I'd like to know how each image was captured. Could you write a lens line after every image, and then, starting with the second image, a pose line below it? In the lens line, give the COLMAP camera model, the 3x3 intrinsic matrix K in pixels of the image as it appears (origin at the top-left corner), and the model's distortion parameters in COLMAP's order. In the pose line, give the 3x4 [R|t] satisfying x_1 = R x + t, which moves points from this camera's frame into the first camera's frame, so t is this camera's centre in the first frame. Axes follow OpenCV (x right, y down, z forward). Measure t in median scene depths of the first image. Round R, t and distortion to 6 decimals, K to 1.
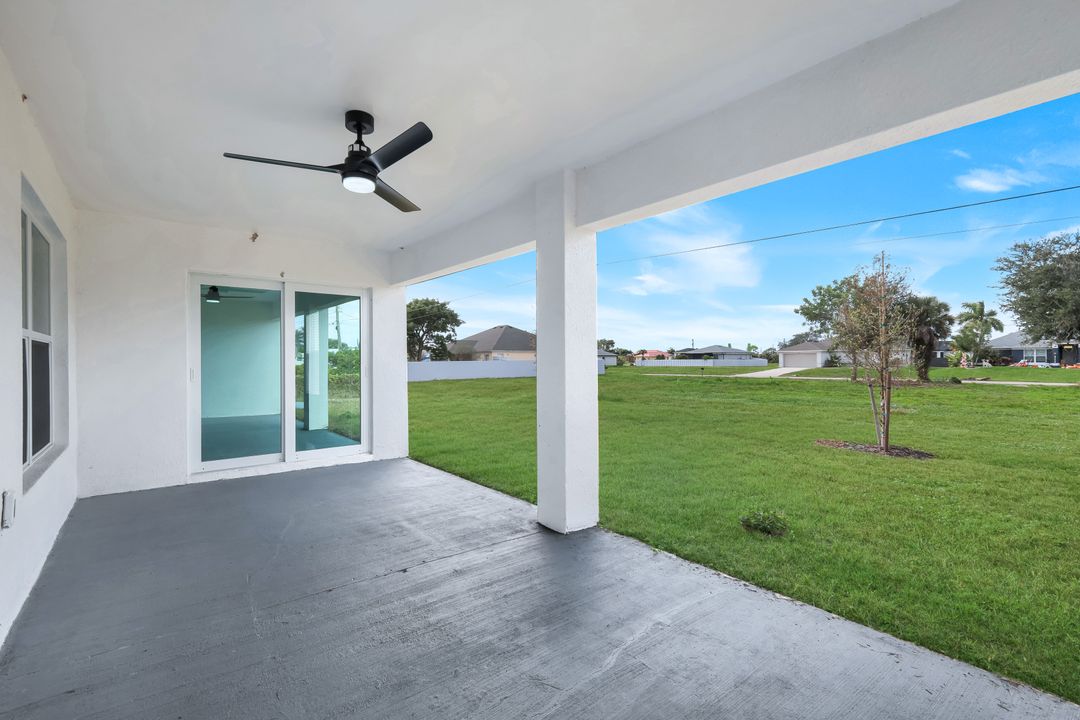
lens RADIAL K [[478.2, 0, 541.7], [0, 478.2, 357.5], [0, 0, 1]] dist [0.001120, 0.000214]
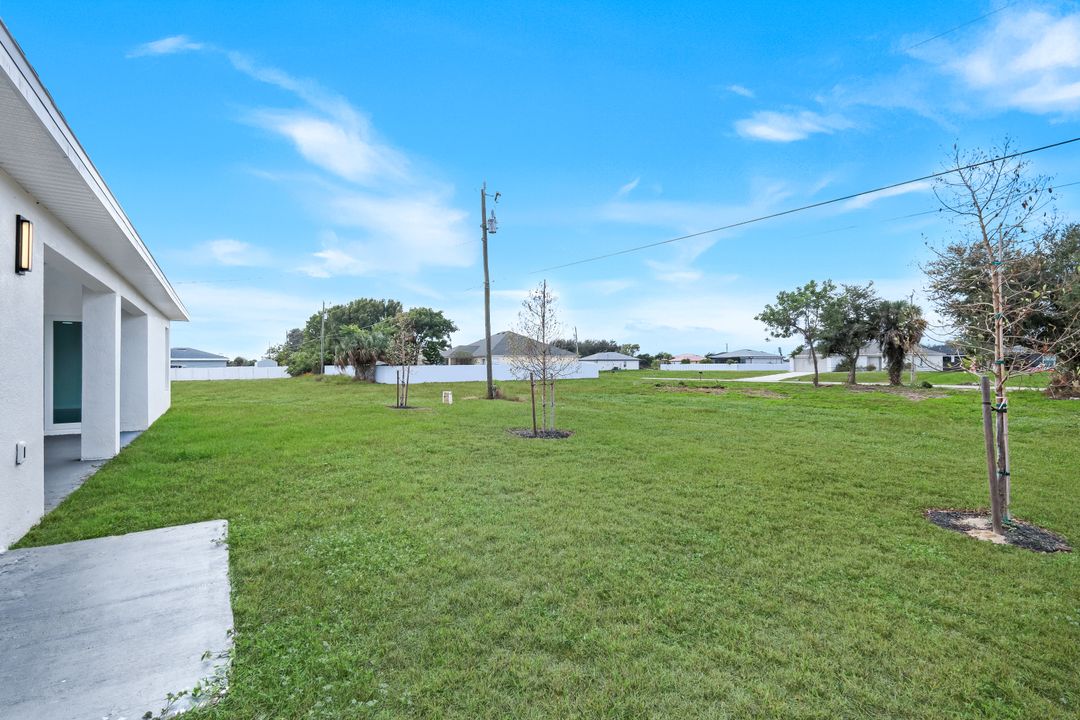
lens RADIAL K [[478.2, 0, 541.7], [0, 478.2, 357.5], [0, 0, 1]] dist [0.001120, 0.000214]
pose [[0.994737, -0.001687, -0.102450, 0.139086], [0.000814, 0.999963, -0.008556, -0.001060], [0.102460, 0.008428, 0.994701, -0.052689]]
